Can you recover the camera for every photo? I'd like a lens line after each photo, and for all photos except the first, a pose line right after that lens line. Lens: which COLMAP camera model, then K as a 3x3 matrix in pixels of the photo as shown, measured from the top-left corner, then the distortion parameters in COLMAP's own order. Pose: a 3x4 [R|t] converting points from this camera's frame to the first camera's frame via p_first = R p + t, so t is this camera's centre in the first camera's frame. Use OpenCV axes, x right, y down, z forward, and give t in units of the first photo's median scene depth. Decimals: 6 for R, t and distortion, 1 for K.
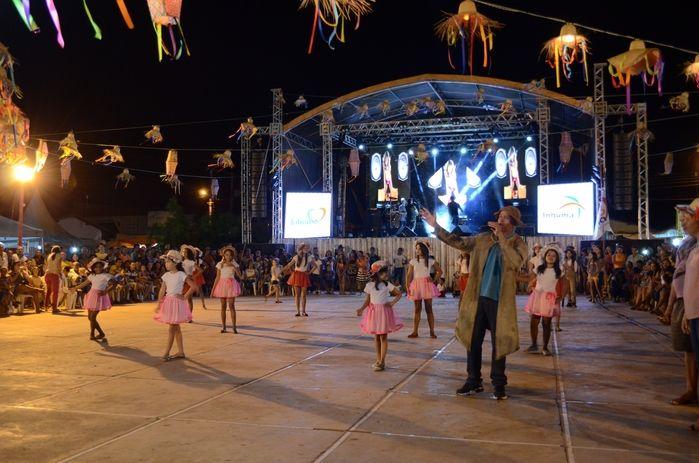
lens RADIAL K [[676.8, 0, 352.6], [0, 676.8, 235.9], [0, 0, 1]] dist [-0.066923, 0.006653]
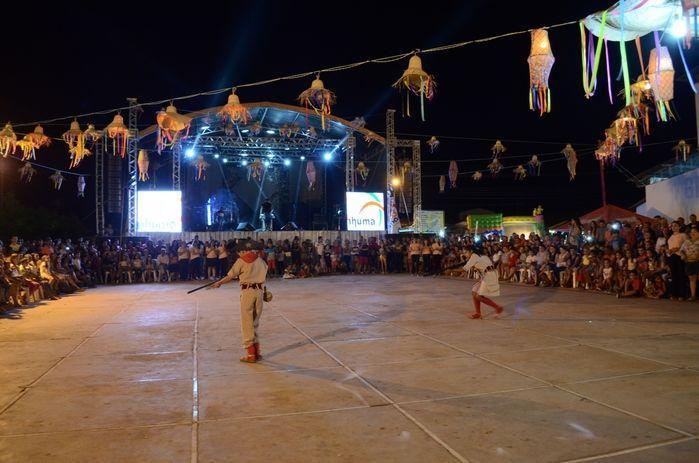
lens RADIAL K [[538.2, 0, 349.5], [0, 538.2, 231.5], [0, 0, 1]] dist [-0.083857, 0.006875]
pose [[0.843747, 0.001587, 0.536739, -0.306982], [-0.003816, 0.999988, 0.003041, -0.000740], [-0.536728, -0.004614, 0.843743, 0.069270]]
